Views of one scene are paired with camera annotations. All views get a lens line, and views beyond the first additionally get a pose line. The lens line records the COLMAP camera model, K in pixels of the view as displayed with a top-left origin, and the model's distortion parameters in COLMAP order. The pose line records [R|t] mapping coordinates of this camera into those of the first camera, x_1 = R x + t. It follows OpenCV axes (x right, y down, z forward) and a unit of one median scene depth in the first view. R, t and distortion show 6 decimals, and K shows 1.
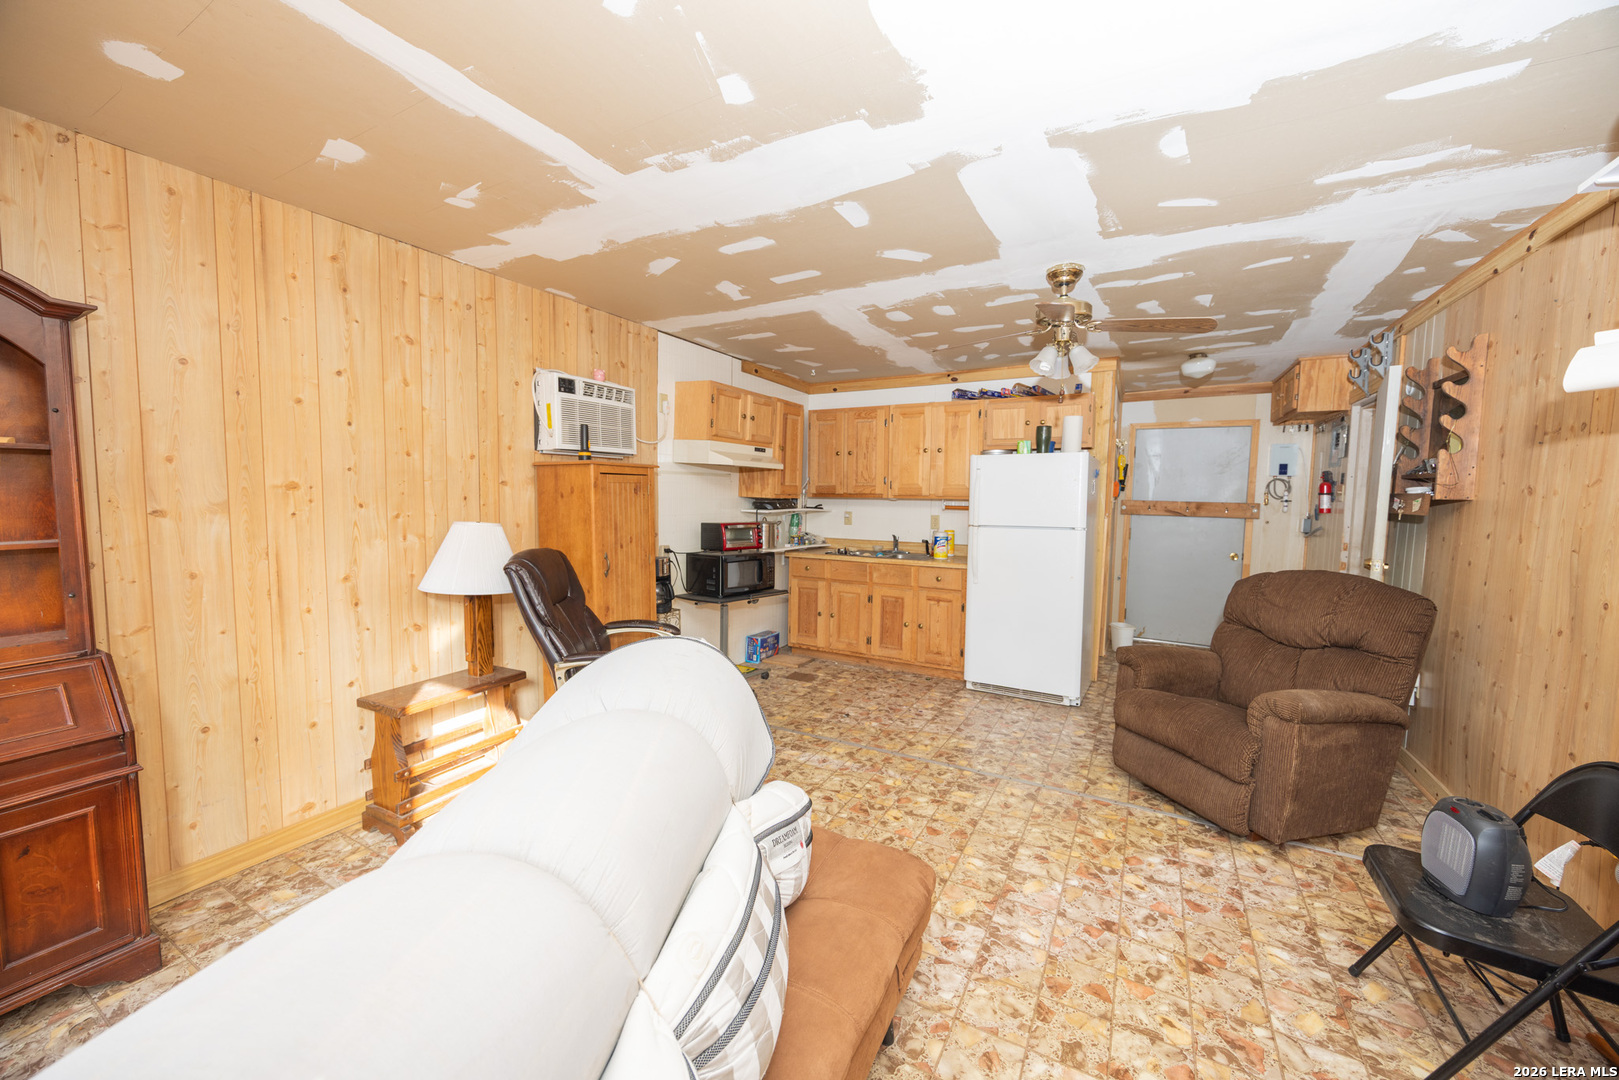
lens RADIAL K [[616.4, 0, 810.3], [0, 616.4, 538.9], [0, 0, 1]] dist [-0.001412, -0.000061]
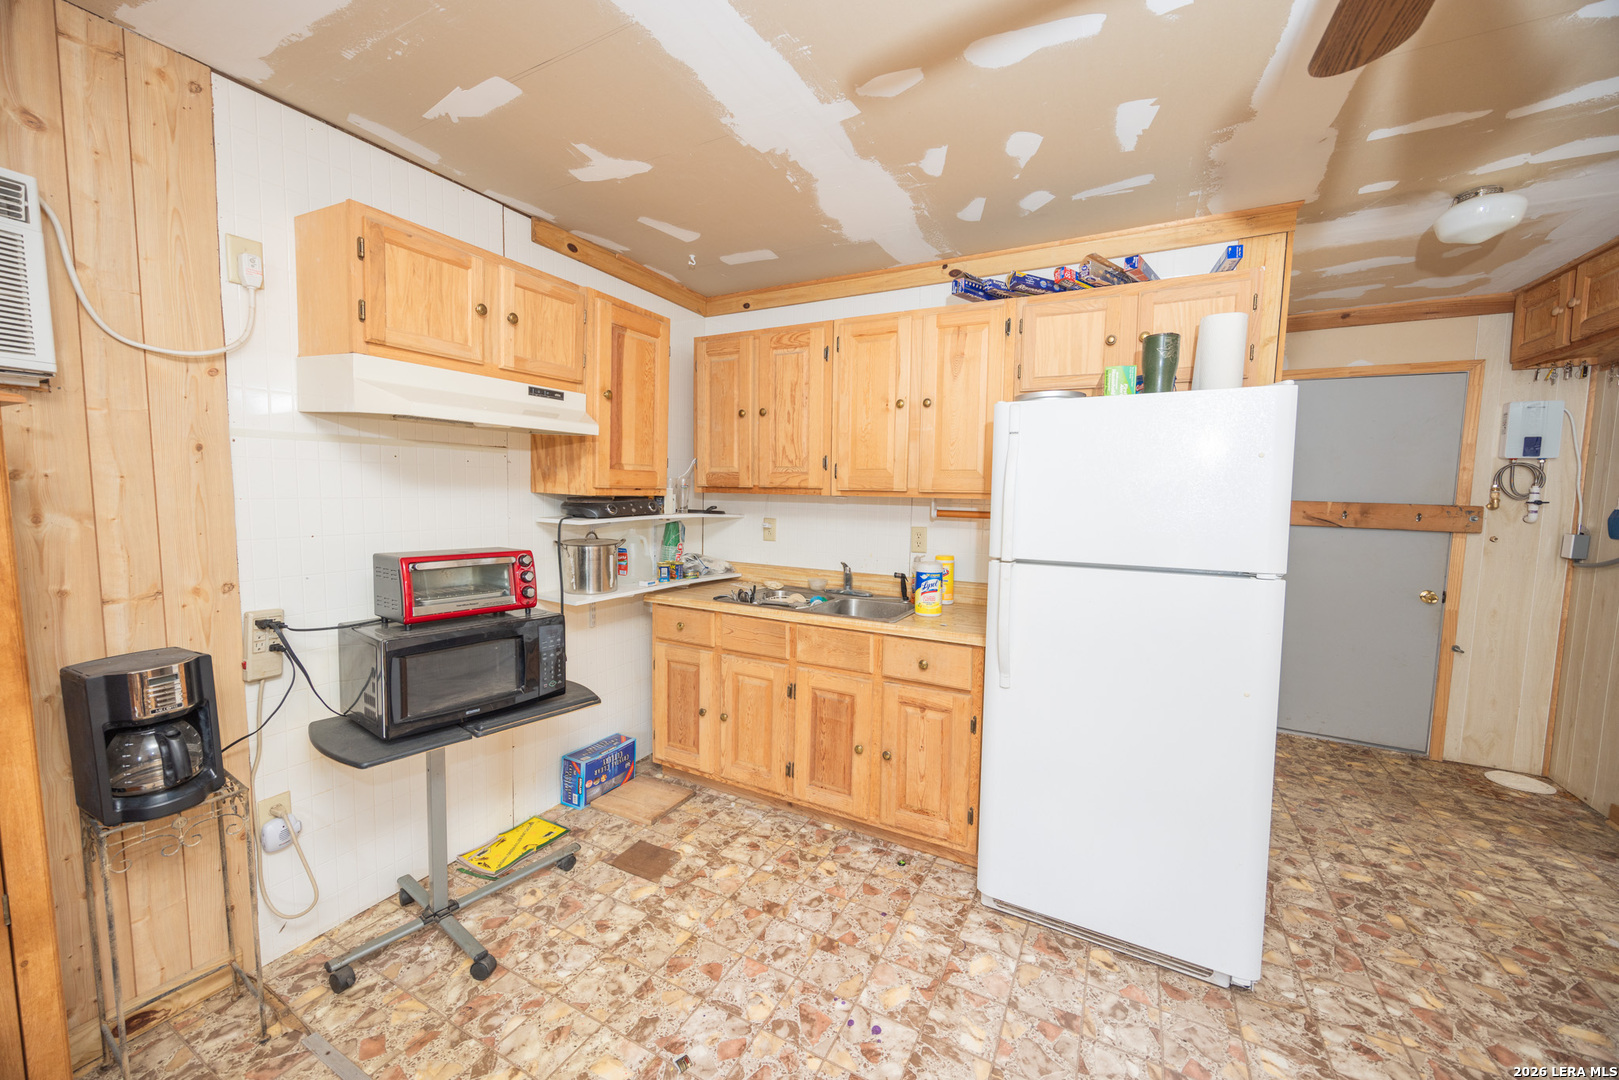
lens RADIAL K [[616.4, 0, 806.4], [0, 616.4, 543.4], [0, 0, 1]] dist [-0.001412, -0.000061]
pose [[0.999966, 0.001853, 0.008012, 0.105378], [-0.001975, 0.999883, 0.015192, -0.034623], [-0.007983, -0.015208, 0.999852, 0.487419]]
